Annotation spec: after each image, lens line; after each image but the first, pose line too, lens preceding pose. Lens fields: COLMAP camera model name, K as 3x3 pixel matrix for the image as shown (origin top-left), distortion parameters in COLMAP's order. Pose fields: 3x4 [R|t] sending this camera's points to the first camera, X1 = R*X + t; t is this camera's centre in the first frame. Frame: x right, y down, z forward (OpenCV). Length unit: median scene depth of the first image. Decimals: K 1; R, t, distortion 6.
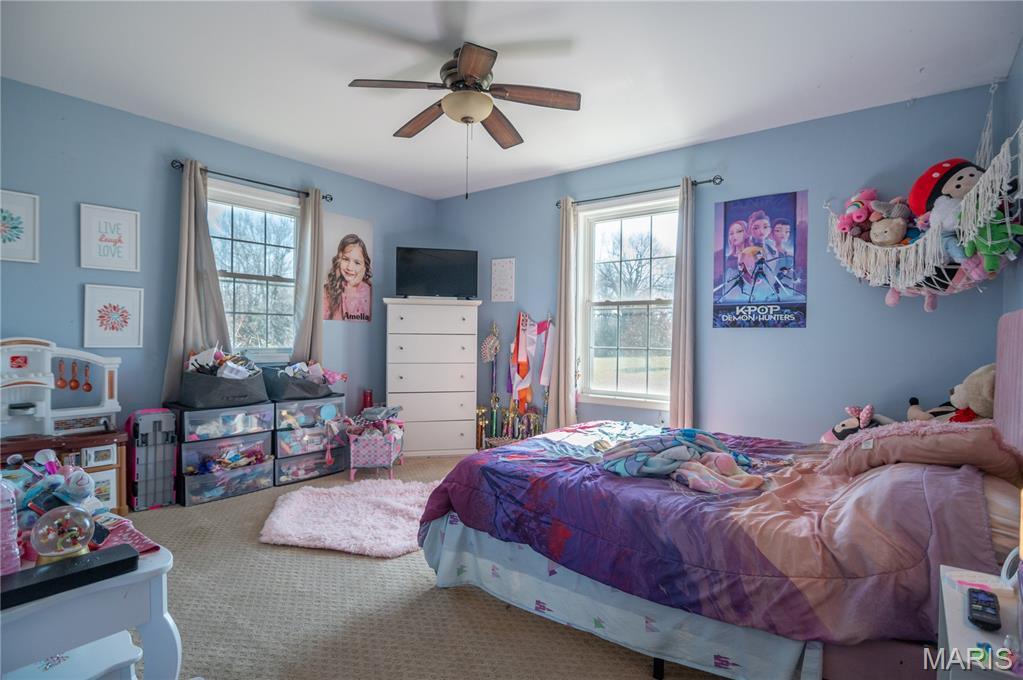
lens RADIAL K [[507.0, 0, 499.9], [0, 507.0, 339.1], [0, 0, 1]] dist [-0.021569, -0.000141]
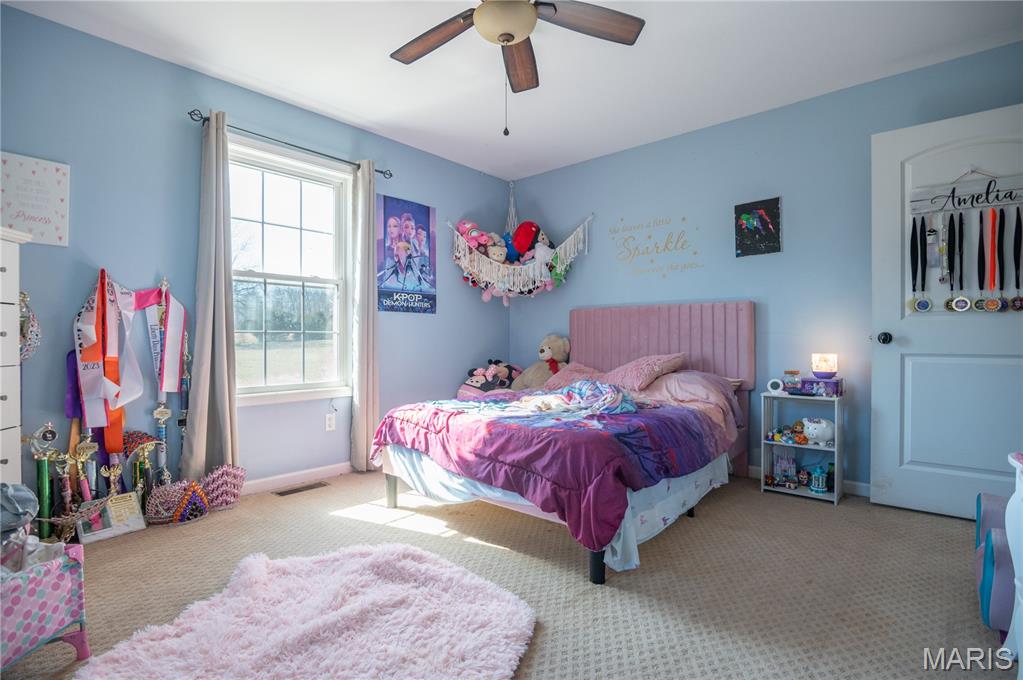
lens RADIAL K [[507.0, 0, 499.9], [0, 507.0, 339.1], [0, 0, 1]] dist [-0.021569, -0.000141]
pose [[0.055696, -0.010139, 0.998396, -0.660359], [0.007500, 0.999924, 0.009736, 0.029751], [-0.998420, 0.006946, 0.055768, 0.728616]]
